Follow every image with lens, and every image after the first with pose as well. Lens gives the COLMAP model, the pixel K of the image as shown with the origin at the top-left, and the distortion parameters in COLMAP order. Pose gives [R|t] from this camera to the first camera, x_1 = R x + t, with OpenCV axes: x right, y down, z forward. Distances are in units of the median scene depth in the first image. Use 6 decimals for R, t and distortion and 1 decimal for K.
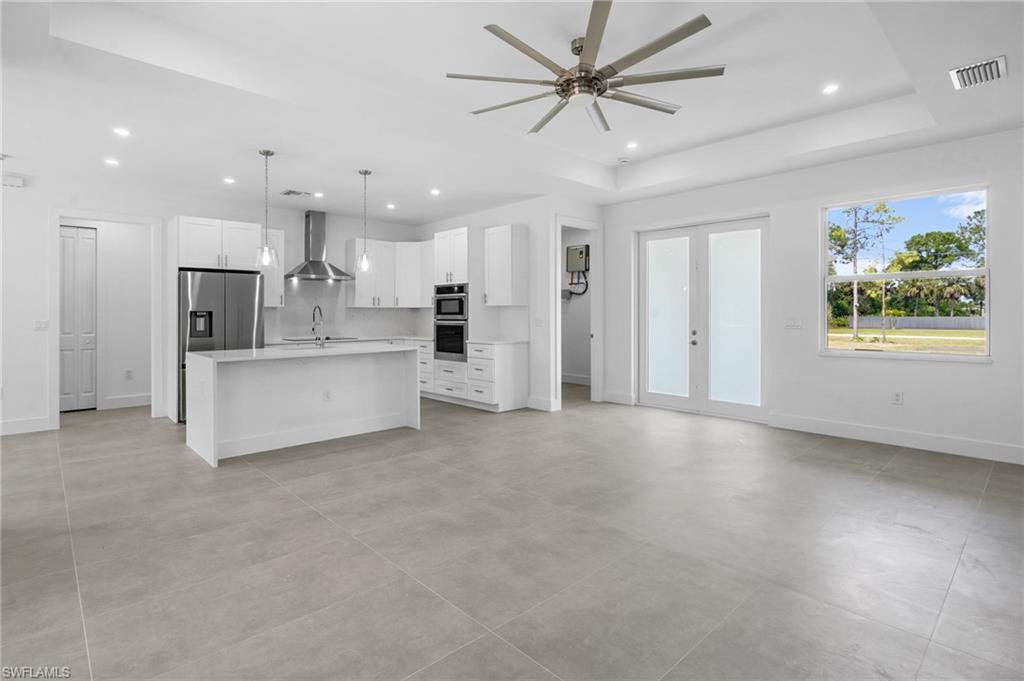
lens RADIAL K [[509.4, 0, 498.5], [0, 509.4, 301.4], [0, 0, 1]] dist [-0.004694, 0.000763]
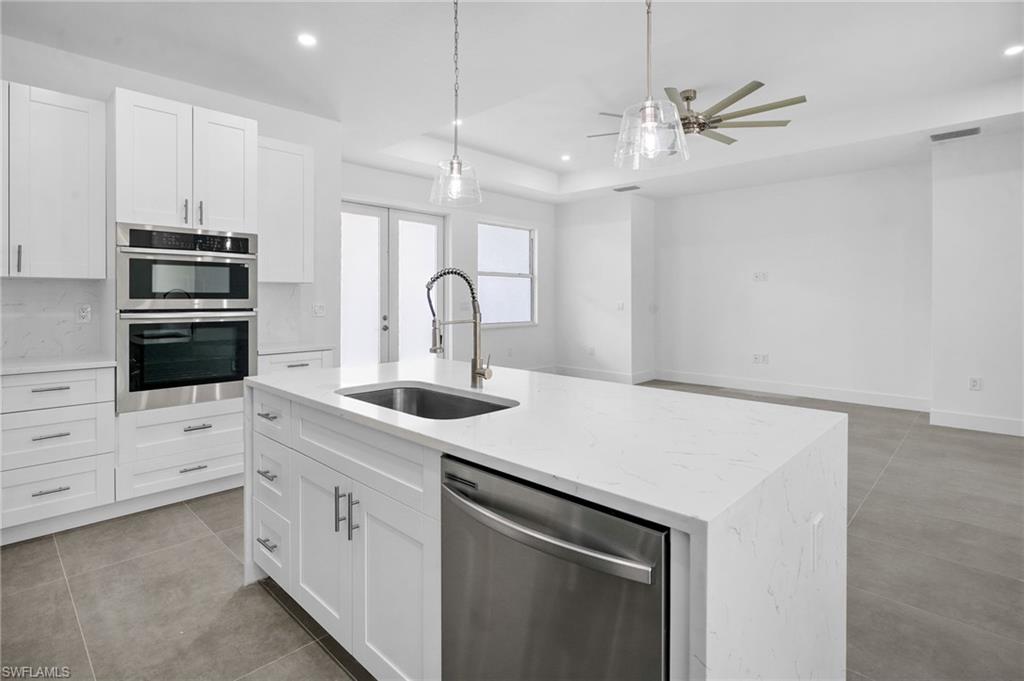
lens RADIAL K [[509.4, 0, 498.5], [0, 509.4, 301.4], [0, 0, 1]] dist [-0.004694, 0.000763]
pose [[-0.060201, -0.001448, 0.998185, -0.548106], [-0.022187, 0.999754, 0.000112, 0.022715], [-0.997940, -0.022140, -0.060219, 0.767262]]
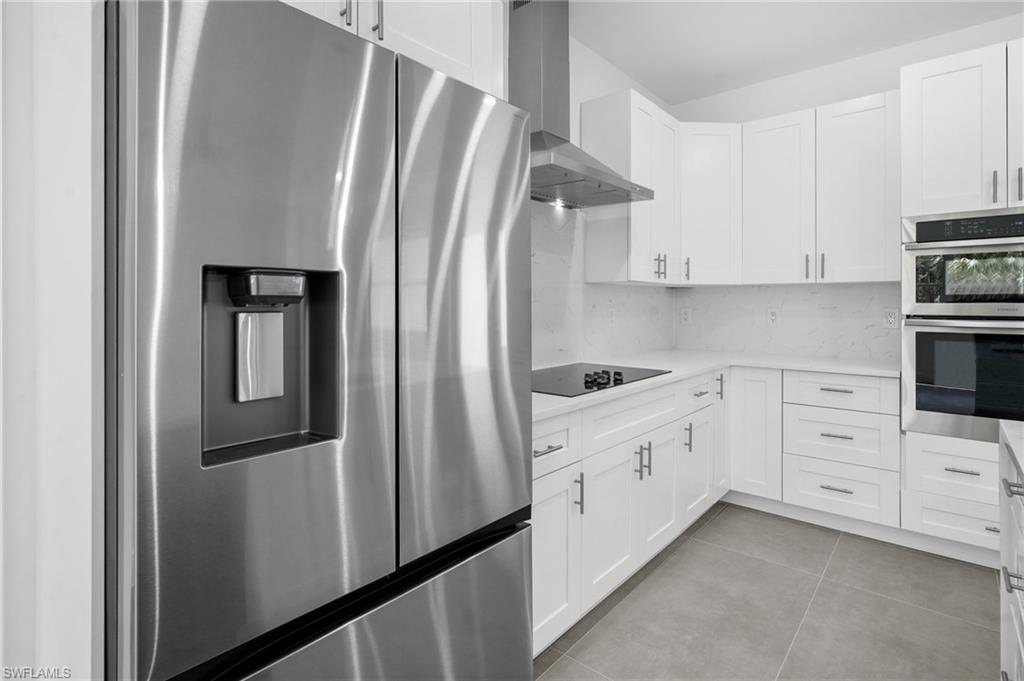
lens RADIAL K [[509.4, 0, 498.5], [0, 509.4, 301.4], [0, 0, 1]] dist [-0.004694, 0.000763]
pose [[0.993242, 0.004541, 0.115976, -0.455731], [-0.006765, 0.999801, 0.018792, 0.021708], [-0.115868, -0.019450, 0.993074, 0.719771]]
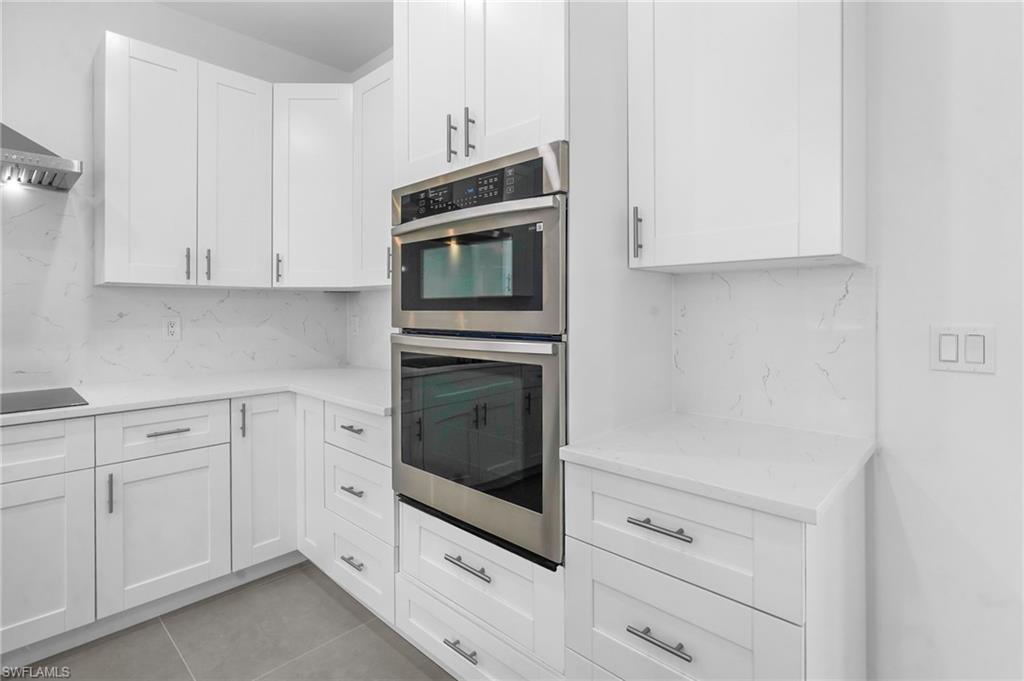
lens RADIAL K [[502.6, 0, 504.8], [0, 502.6, 308.7], [0, 0, 1]] dist [-0.004712, -0.000433]
pose [[0.997917, 0.001022, 0.064504, -0.091506], [-0.002453, 0.999753, 0.022110, 0.020943], [-0.064465, -0.022222, 0.997673, 0.787458]]
